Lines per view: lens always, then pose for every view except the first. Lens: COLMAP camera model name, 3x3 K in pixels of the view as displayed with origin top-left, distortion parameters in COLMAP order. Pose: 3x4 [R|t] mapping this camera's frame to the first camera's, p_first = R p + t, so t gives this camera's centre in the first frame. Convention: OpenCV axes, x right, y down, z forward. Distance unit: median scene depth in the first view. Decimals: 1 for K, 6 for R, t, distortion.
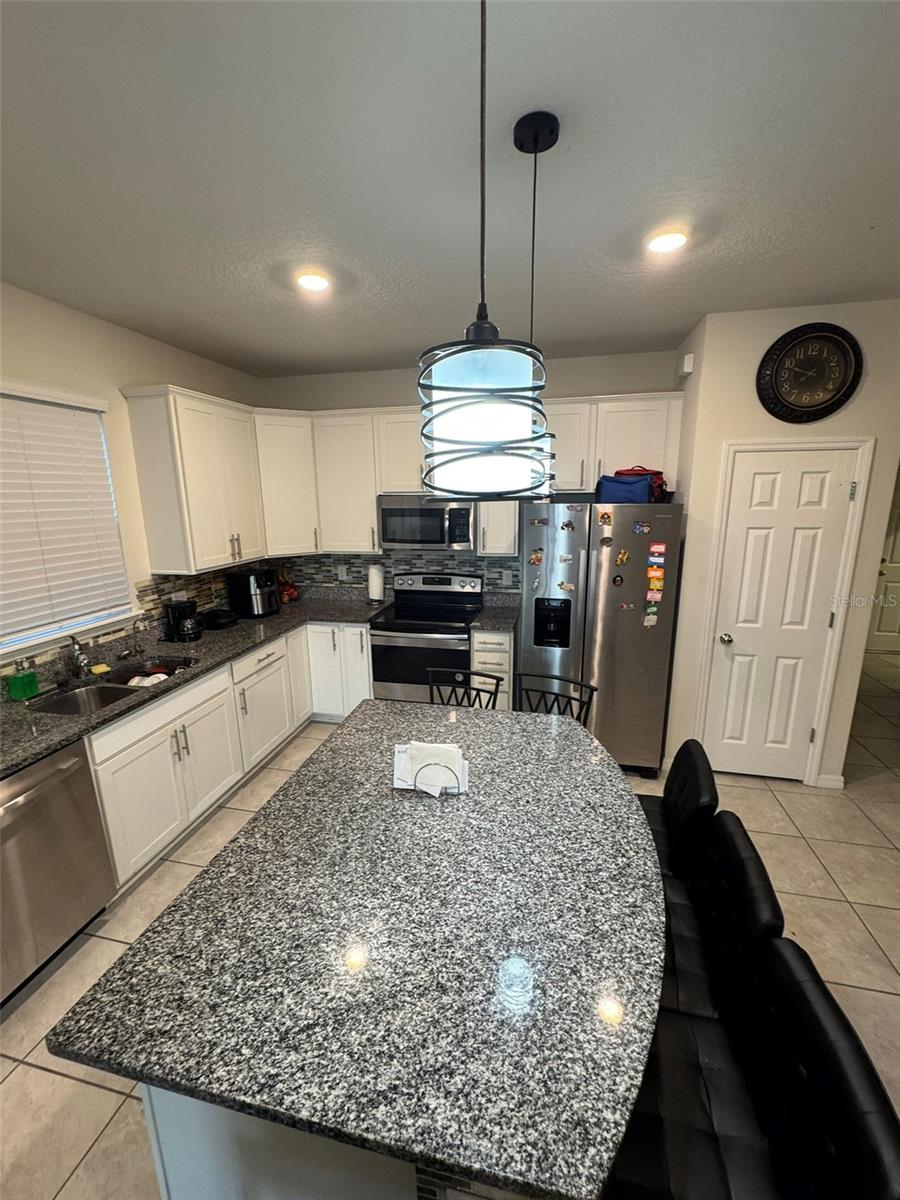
lens RADIAL K [[479.5, 0, 453.2], [0, 479.5, 598.3], [0, 0, 1]] dist [-0.002247, 0.000509]
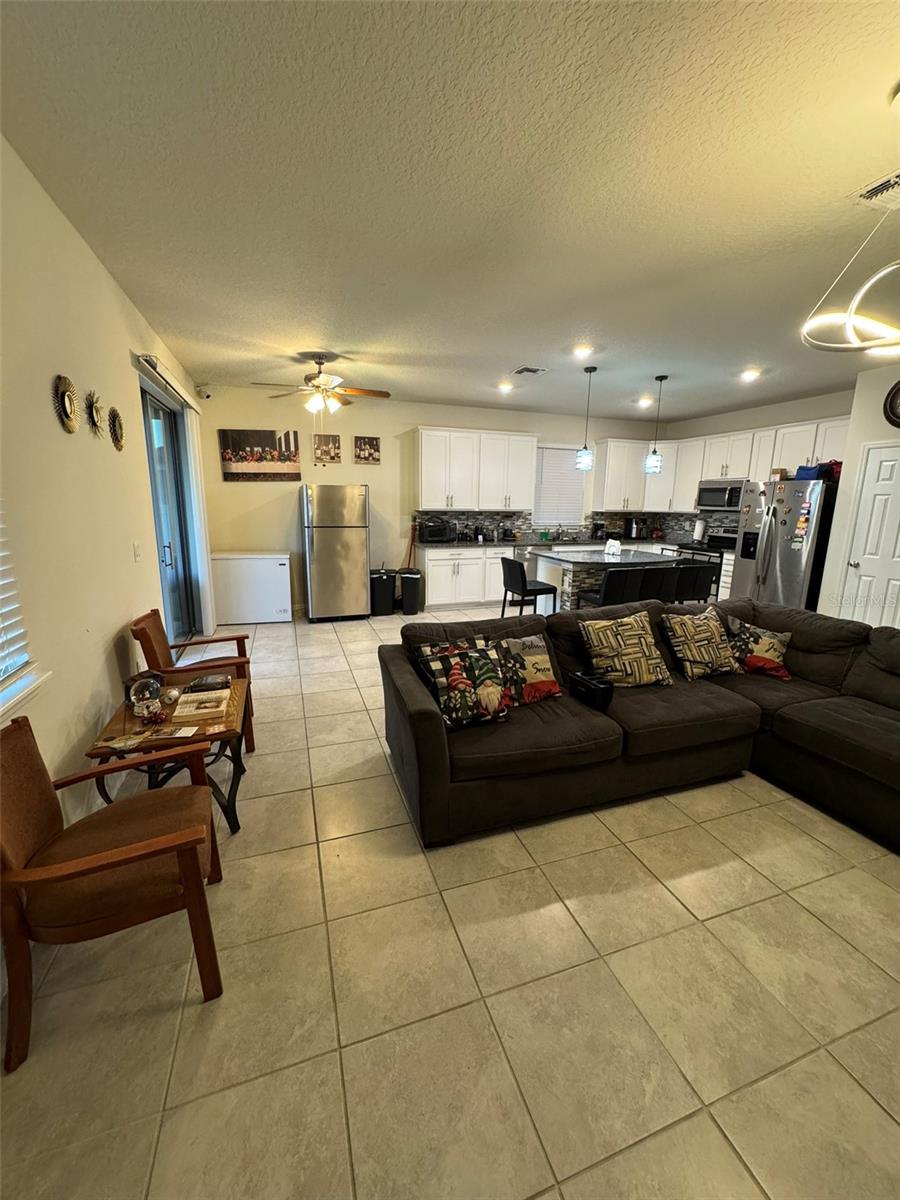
lens RADIAL K [[479.5, 0, 453.4], [0, 479.5, 597.3], [0, 0, 1]] dist [-0.002247, 0.000509]
pose [[0.530065, 0.187684, -0.826925, 1.146163], [-0.201881, 0.975088, 0.091905, 0.301916], [0.823574, 0.118225, 0.554751, -0.947484]]
